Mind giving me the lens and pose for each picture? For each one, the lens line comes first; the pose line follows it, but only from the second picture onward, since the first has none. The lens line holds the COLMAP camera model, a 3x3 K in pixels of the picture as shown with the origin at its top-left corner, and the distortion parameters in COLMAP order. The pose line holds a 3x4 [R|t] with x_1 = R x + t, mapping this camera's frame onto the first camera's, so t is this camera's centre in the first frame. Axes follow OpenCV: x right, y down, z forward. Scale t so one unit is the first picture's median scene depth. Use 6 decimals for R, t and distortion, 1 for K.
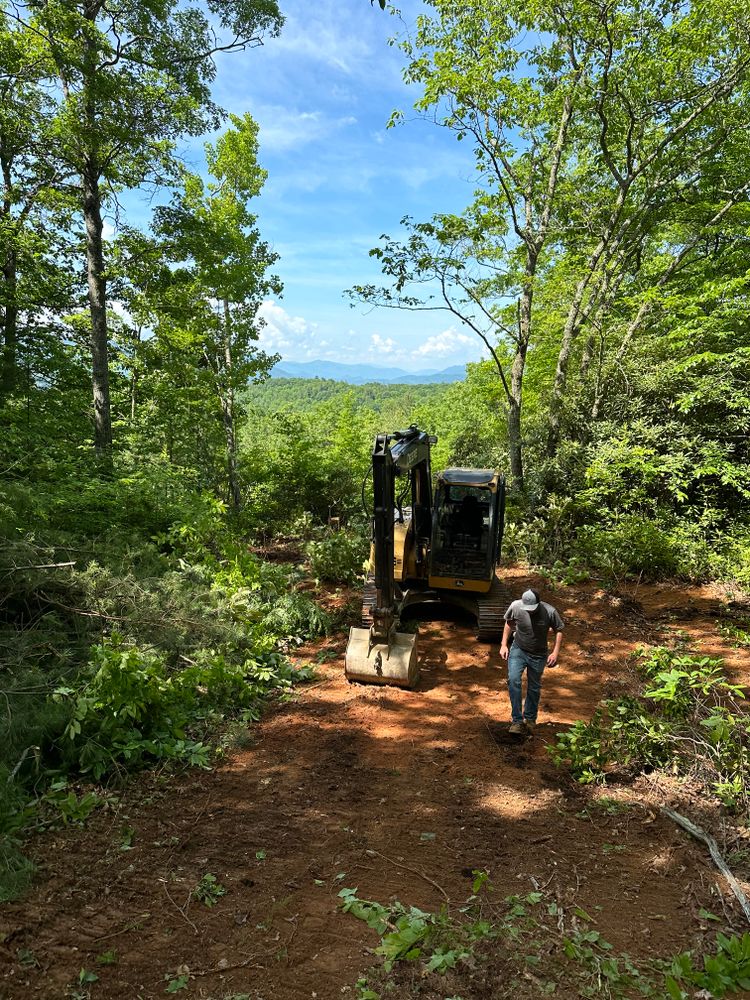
lens RADIAL K [[731.5, 0, 381.1], [0, 731.5, 497.3], [0, 0, 1]] dist [0.011737, 0.010787]
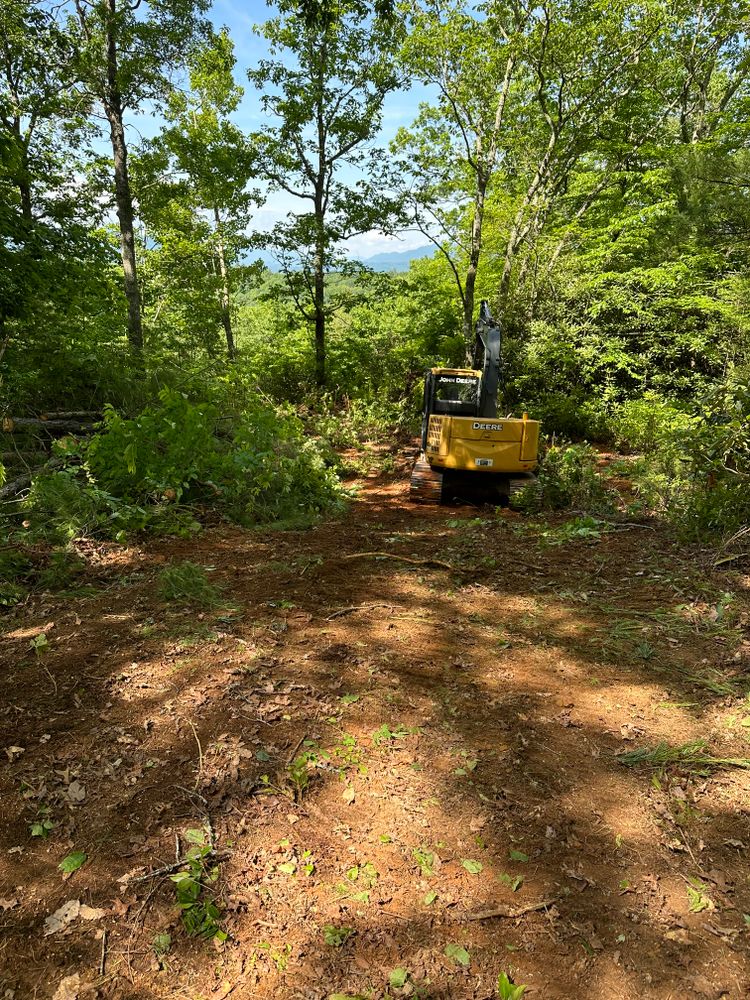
lens RADIAL K [[731.5, 0, 375.9], [0, 731.5, 499.5], [0, 0, 1]] dist [0.011737, 0.010787]
pose [[0.995789, -0.023899, 0.088505, -0.113416], [0.010649, 0.989041, 0.147259, 0.015780], [-0.091054, -0.145696, 0.985130, -0.335853]]
